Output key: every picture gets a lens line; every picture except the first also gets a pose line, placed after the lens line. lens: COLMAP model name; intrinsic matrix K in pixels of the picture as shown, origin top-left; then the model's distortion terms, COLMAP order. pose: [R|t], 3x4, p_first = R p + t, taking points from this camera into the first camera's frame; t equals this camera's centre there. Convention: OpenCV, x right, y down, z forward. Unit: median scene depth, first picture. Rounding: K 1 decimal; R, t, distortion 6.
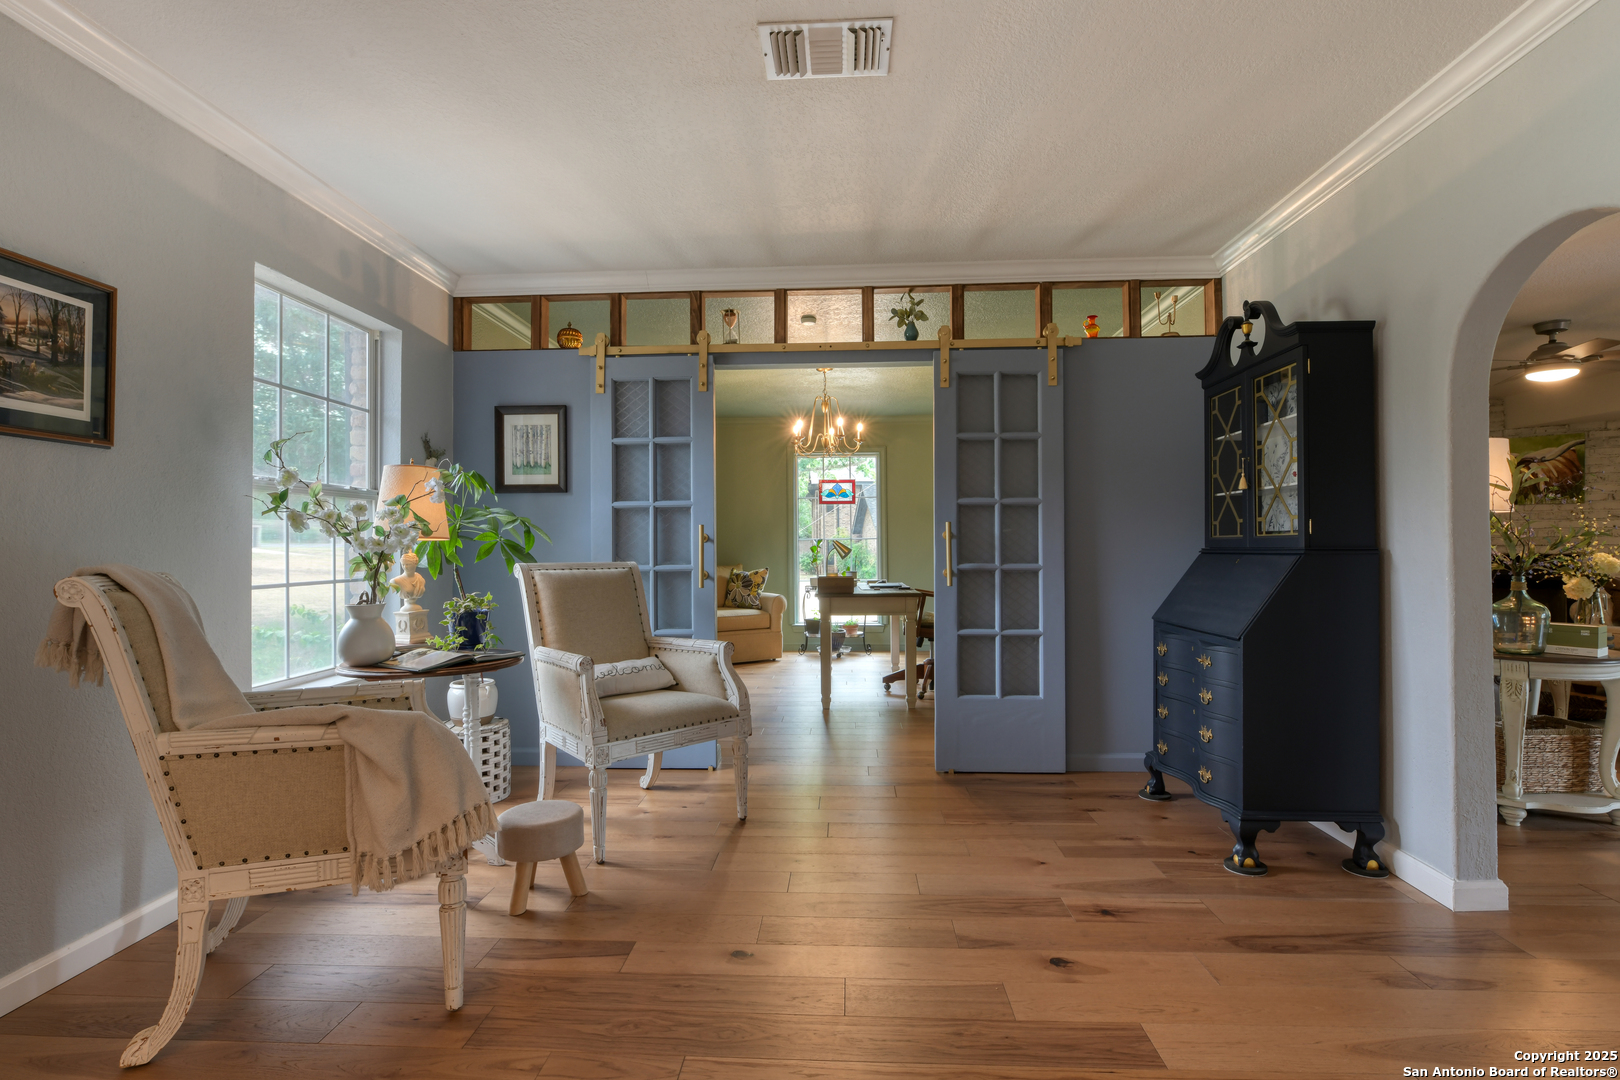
lens RADIAL K [[886.1, 0, 806.0], [0, 886.1, 542.1], [0, 0, 1]] dist [-0.001884, 0.000196]
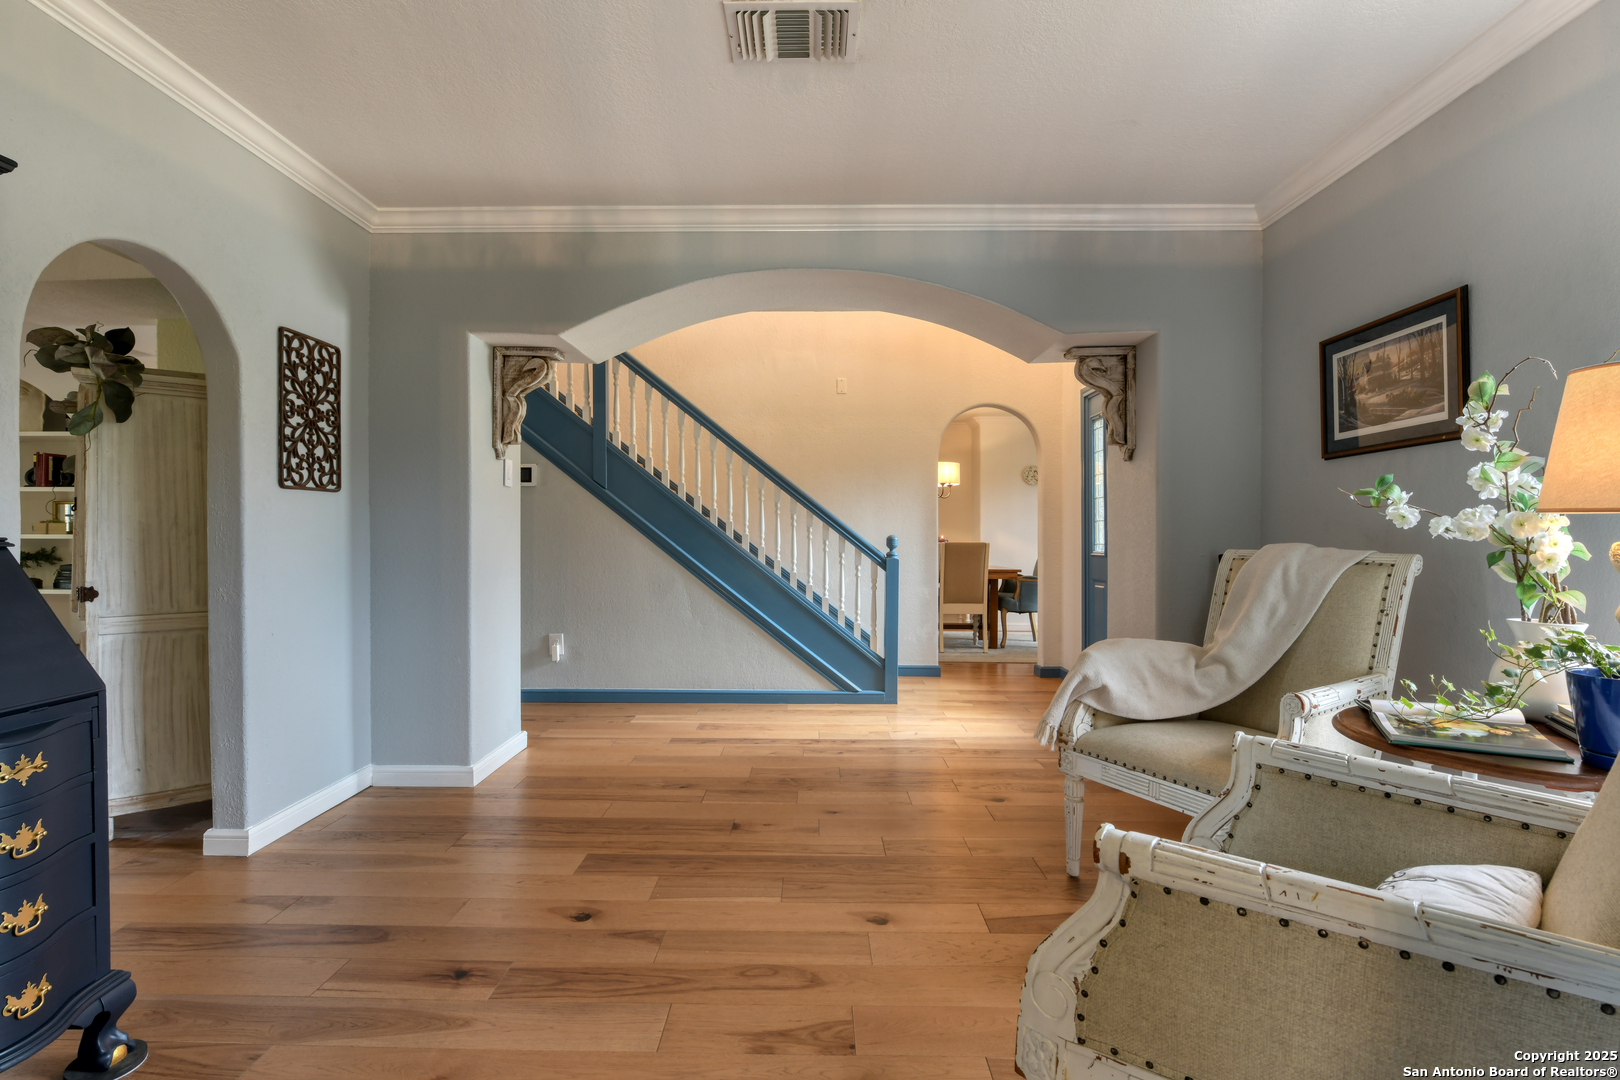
lens RADIAL K [[886.1, 0, 809.0], [0, 886.1, 540.5], [0, 0, 1]] dist [-0.001884, 0.000196]
pose [[-0.999131, 0.005898, -0.041262, 0.048196], [0.006133, 0.999966, -0.005561, 0.018745], [0.041227, -0.005809, -0.999133, 2.015094]]
